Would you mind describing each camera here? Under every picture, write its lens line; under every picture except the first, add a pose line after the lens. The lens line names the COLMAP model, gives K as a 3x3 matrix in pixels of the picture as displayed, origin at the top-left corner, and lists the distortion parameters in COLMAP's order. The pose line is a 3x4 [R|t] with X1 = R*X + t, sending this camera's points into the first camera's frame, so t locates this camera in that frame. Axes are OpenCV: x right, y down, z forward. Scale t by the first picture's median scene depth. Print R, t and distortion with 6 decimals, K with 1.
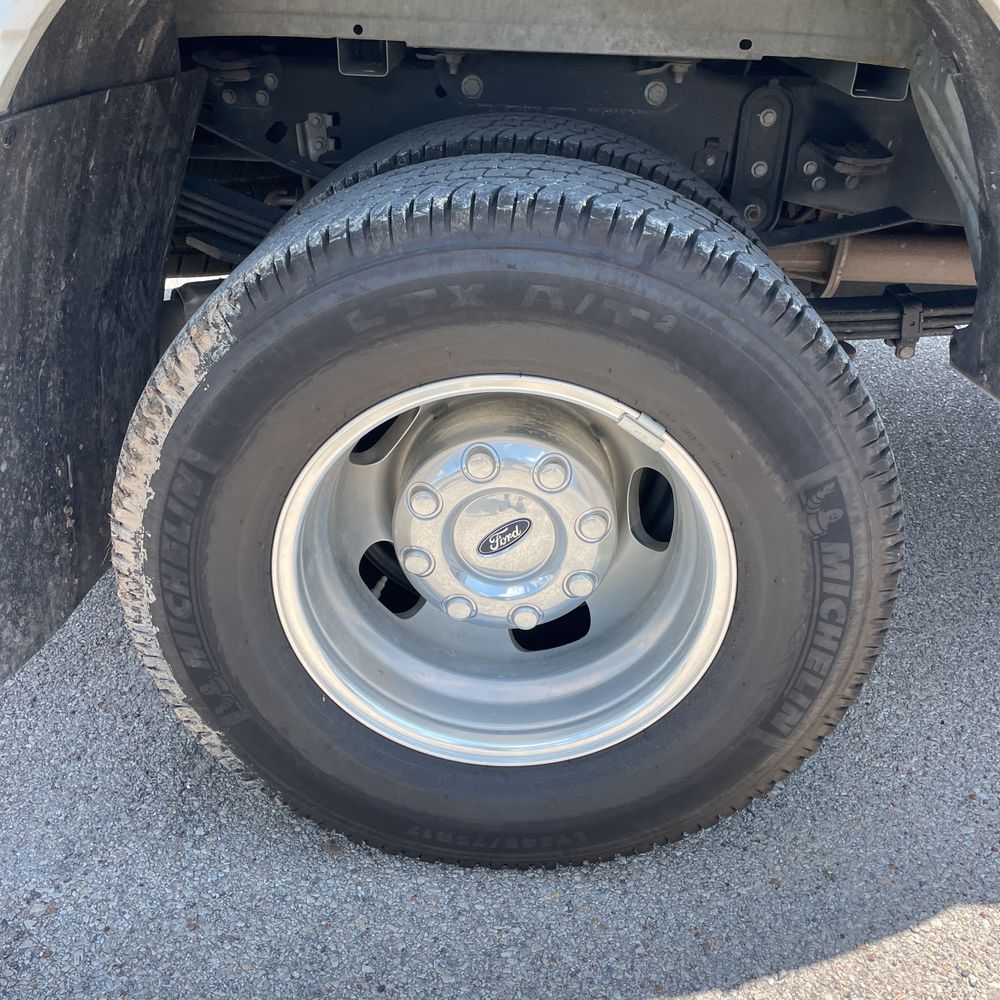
lens RADIAL K [[968.0, 0, 523.1], [0, 968.0, 503.9], [0, 0, 1]] dist [0.088316, -0.139986]
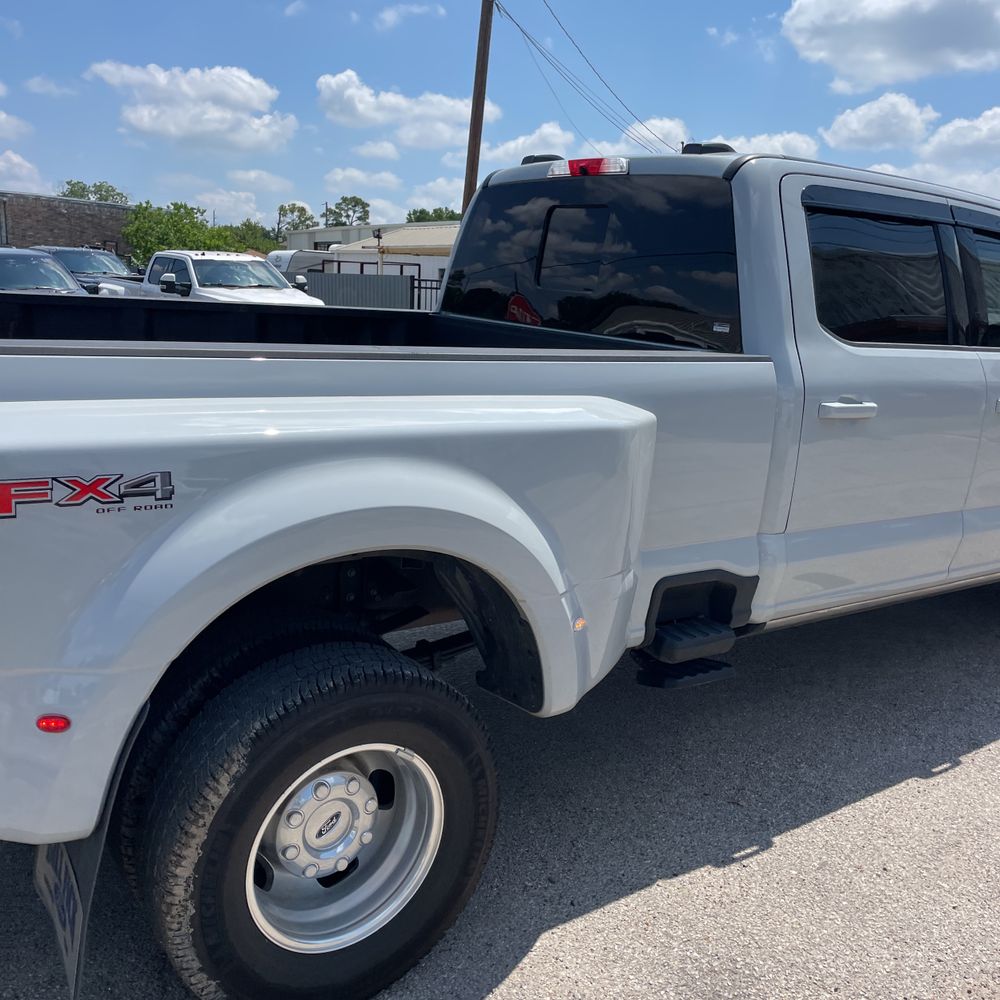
lens RADIAL K [[968.0, 0, 523.1], [0, 968.0, 503.9], [0, 0, 1]] dist [0.088316, -0.139986]
pose [[0.775422, -0.103864, 0.622843, -0.989073], [0.249887, 0.956329, -0.151627, -0.212840], [-0.579894, 0.273215, 0.767513, -1.055326]]
